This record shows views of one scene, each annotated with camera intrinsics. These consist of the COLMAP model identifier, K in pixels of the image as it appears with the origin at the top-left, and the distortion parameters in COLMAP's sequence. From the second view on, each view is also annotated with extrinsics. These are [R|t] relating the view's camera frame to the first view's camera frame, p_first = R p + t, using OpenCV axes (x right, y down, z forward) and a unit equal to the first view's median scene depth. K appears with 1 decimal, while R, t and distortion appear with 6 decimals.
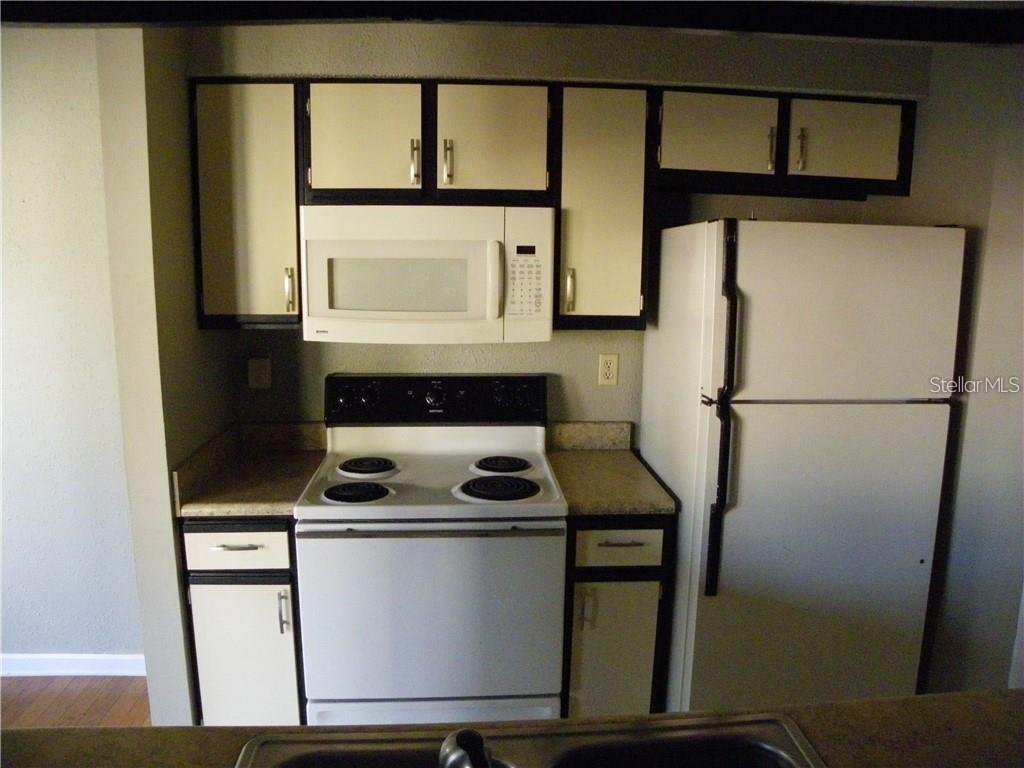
lens RADIAL K [[782.2, 0, 511.4], [0, 782.2, 392.2], [0, 0, 1]] dist [-0.146425, 0.084963]
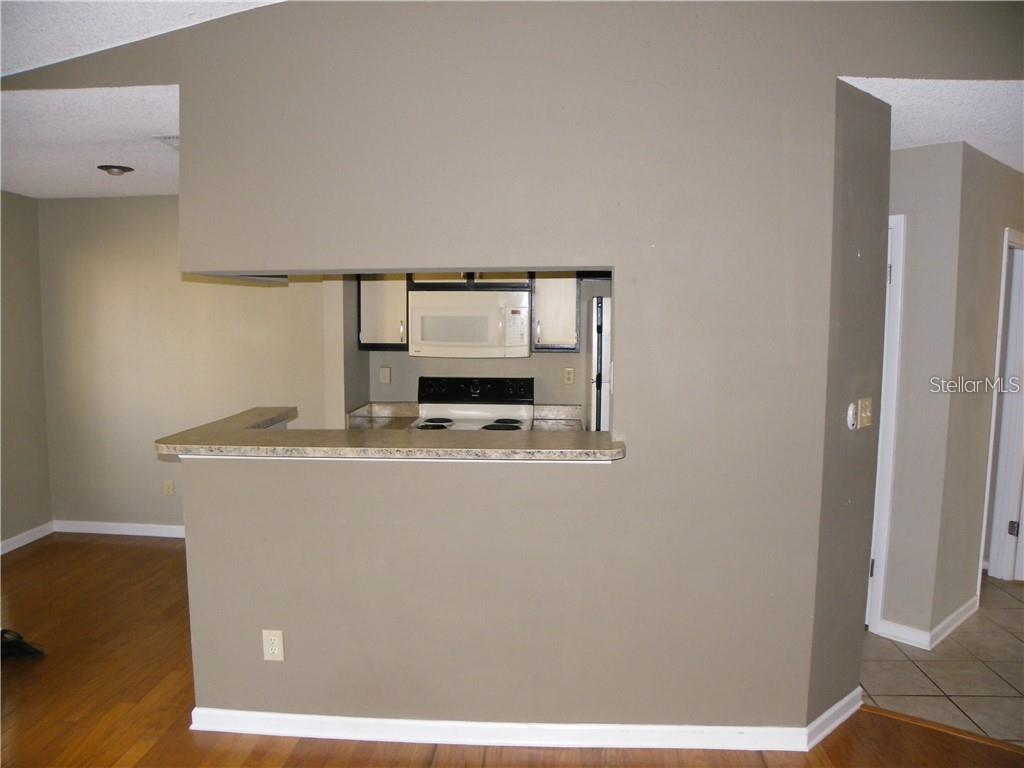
lens RADIAL K [[782.2, 0, 511.4], [0, 782.2, 392.2], [0, 0, 1]] dist [-0.146425, 0.084963]
pose [[0.992834, 0.009742, -0.119103, 0.257043], [-0.018621, 0.997109, -0.073666, 0.182412], [0.118041, 0.075356, 0.990145, -1.042388]]
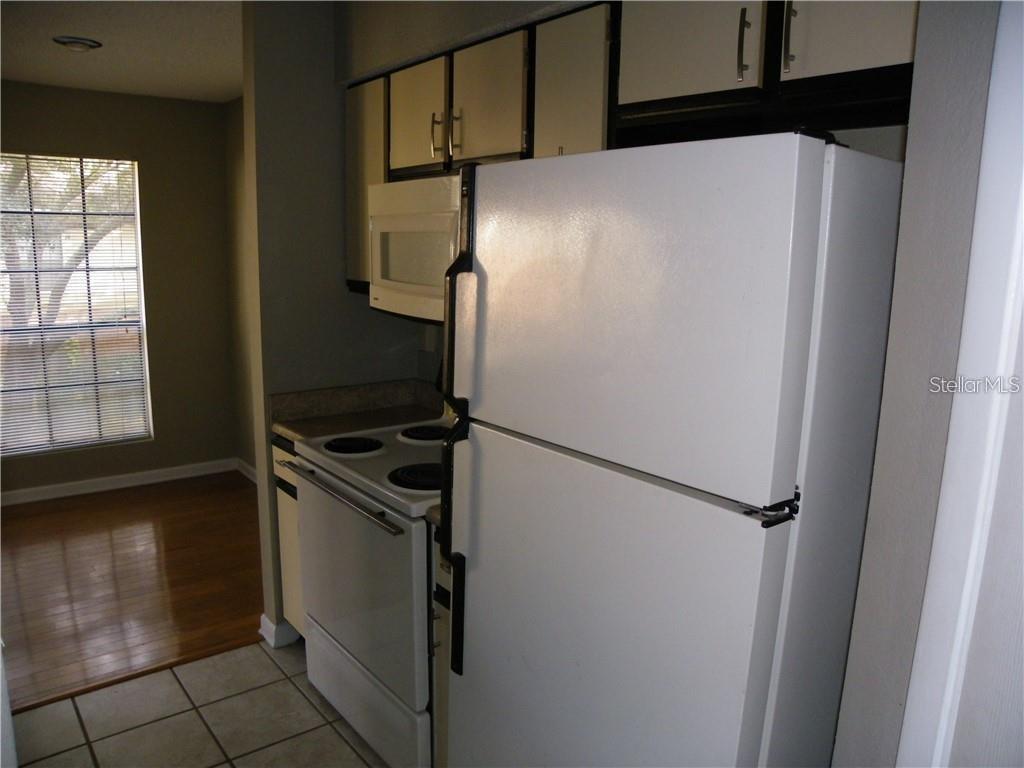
lens RADIAL K [[782.2, 0, 511.4], [0, 782.2, 392.2], [0, 0, 1]] dist [-0.146425, 0.084963]
pose [[0.556934, 0.156927, -0.815597, 0.770429], [-0.160393, 0.983824, 0.079770, -0.065875], [0.814922, 0.086389, 0.573096, 0.526092]]
